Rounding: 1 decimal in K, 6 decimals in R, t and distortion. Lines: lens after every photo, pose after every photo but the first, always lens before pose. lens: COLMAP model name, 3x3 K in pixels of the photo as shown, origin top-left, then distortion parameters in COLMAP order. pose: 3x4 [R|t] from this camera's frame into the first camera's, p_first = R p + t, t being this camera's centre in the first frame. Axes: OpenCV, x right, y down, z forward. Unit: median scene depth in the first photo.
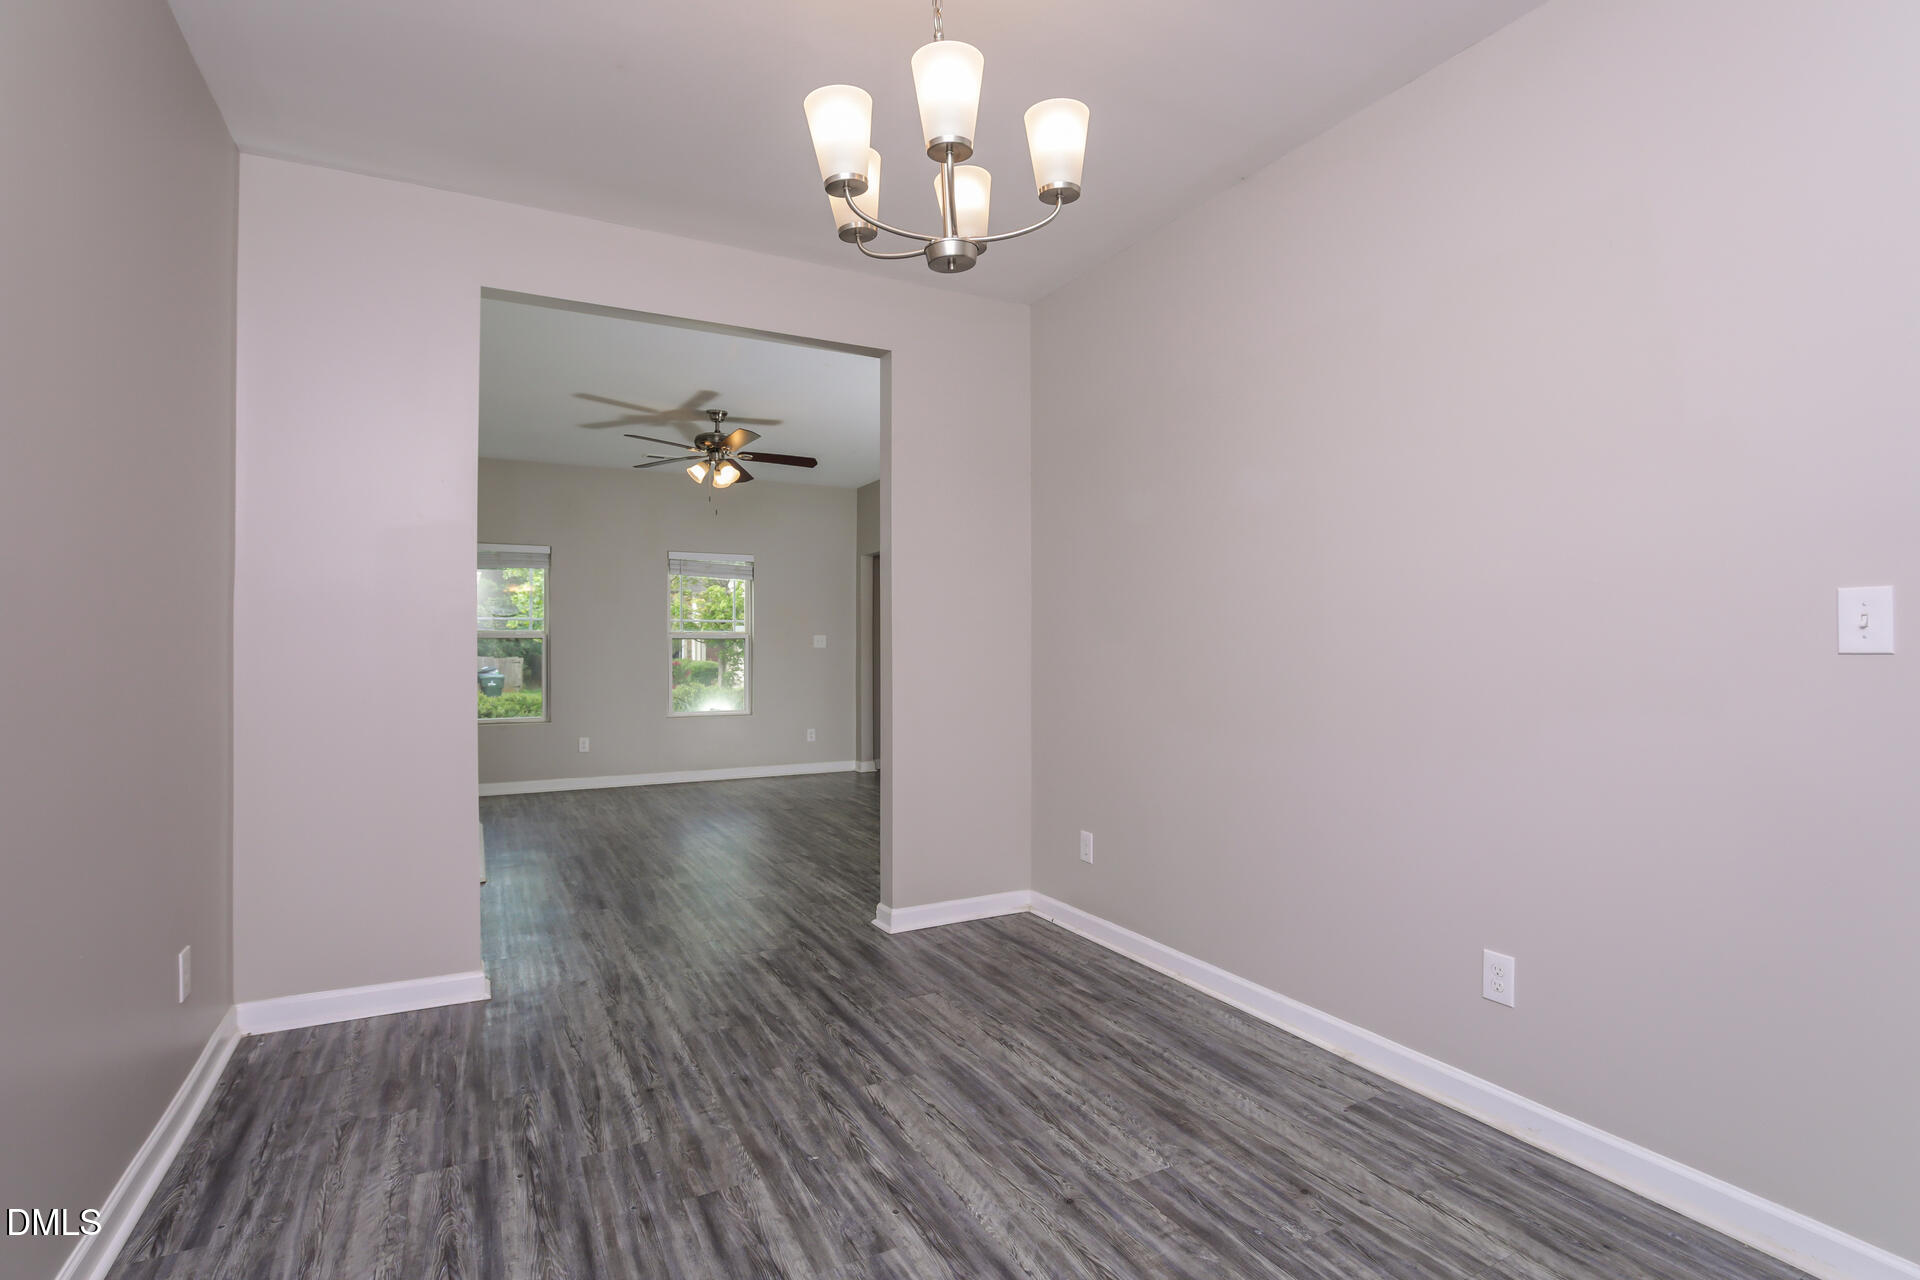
lens RADIAL K [[925.1, 0, 956.1], [0, 925.1, 639.4], [0, 0, 1]] dist [-0.010762, -0.000753]
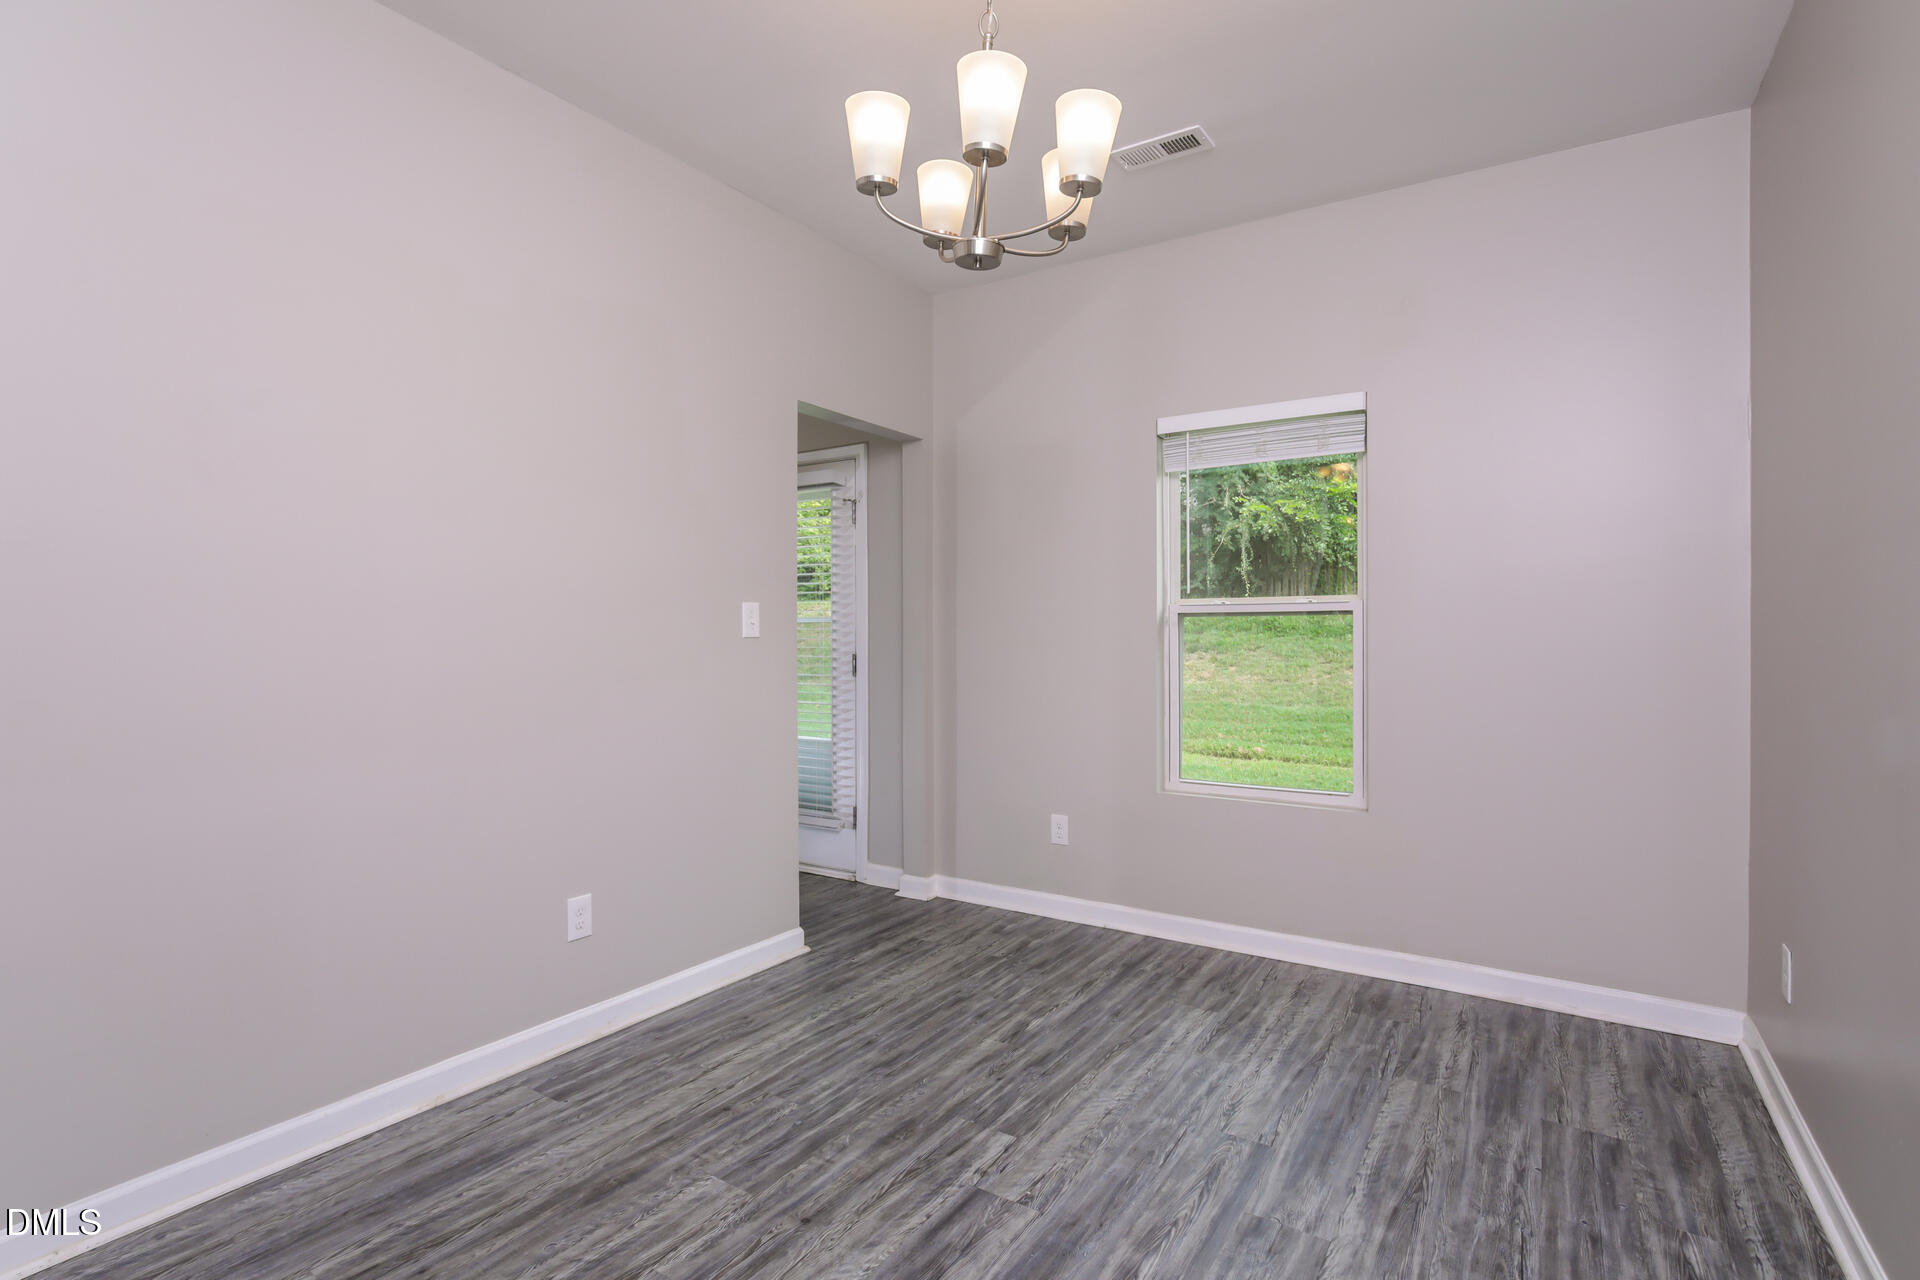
lens RADIAL K [[925.1, 0, 956.1], [0, 925.1, 639.4], [0, 0, 1]] dist [-0.010762, -0.000753]
pose [[-0.472386, -0.001777, 0.881390, -0.715769], [-0.001378, 0.999998, 0.001277, 0.009860], [-0.881391, -0.000611, -0.472387, 1.198161]]
